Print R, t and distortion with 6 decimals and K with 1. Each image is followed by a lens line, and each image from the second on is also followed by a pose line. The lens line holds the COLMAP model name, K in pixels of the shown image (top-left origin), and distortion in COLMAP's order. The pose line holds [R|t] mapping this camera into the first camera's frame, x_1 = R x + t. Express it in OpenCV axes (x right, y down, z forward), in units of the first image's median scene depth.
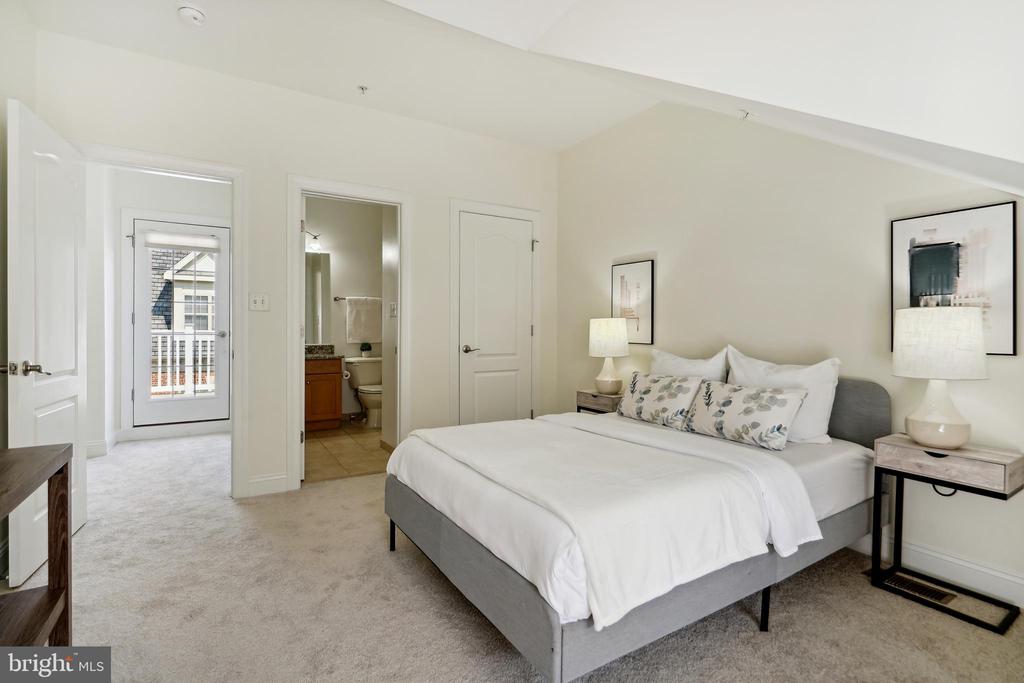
lens RADIAL K [[483.2, 0, 512.0], [0, 483.2, 341.5], [0, 0, 1]] dist [-0.000288, -0.000077]
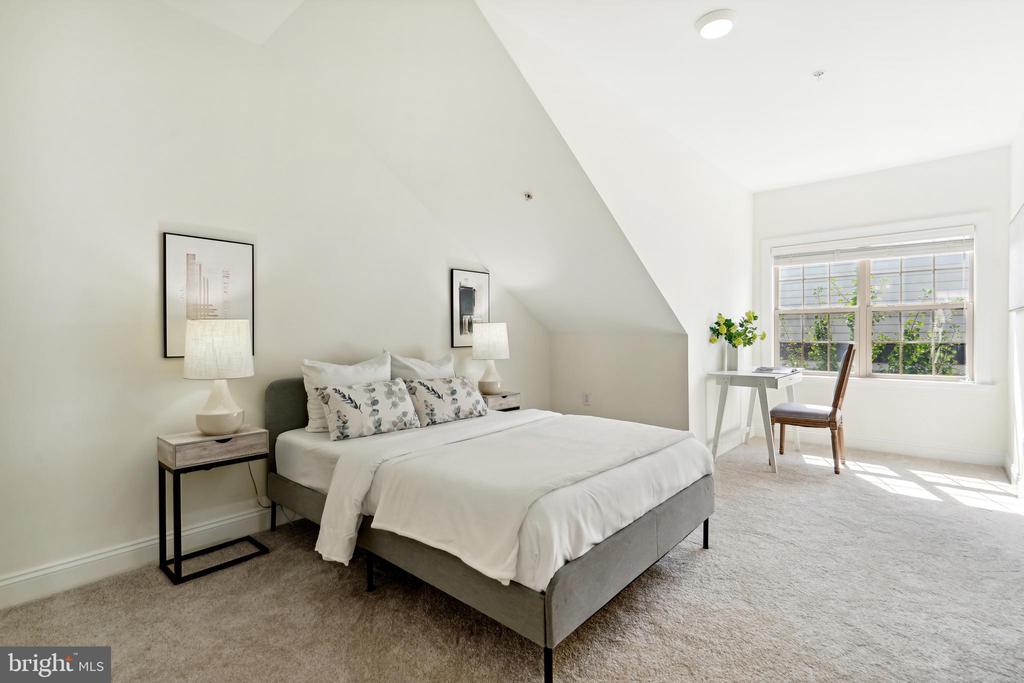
lens RADIAL K [[483.2, 0, 512.0], [0, 483.2, 341.5], [0, 0, 1]] dist [-0.000288, -0.000077]
pose [[-0.292672, -0.026273, 0.955852, -0.698734], [0.020626, 0.999216, 0.033781, -0.040665], [-0.955990, 0.029602, -0.291901, 1.027332]]
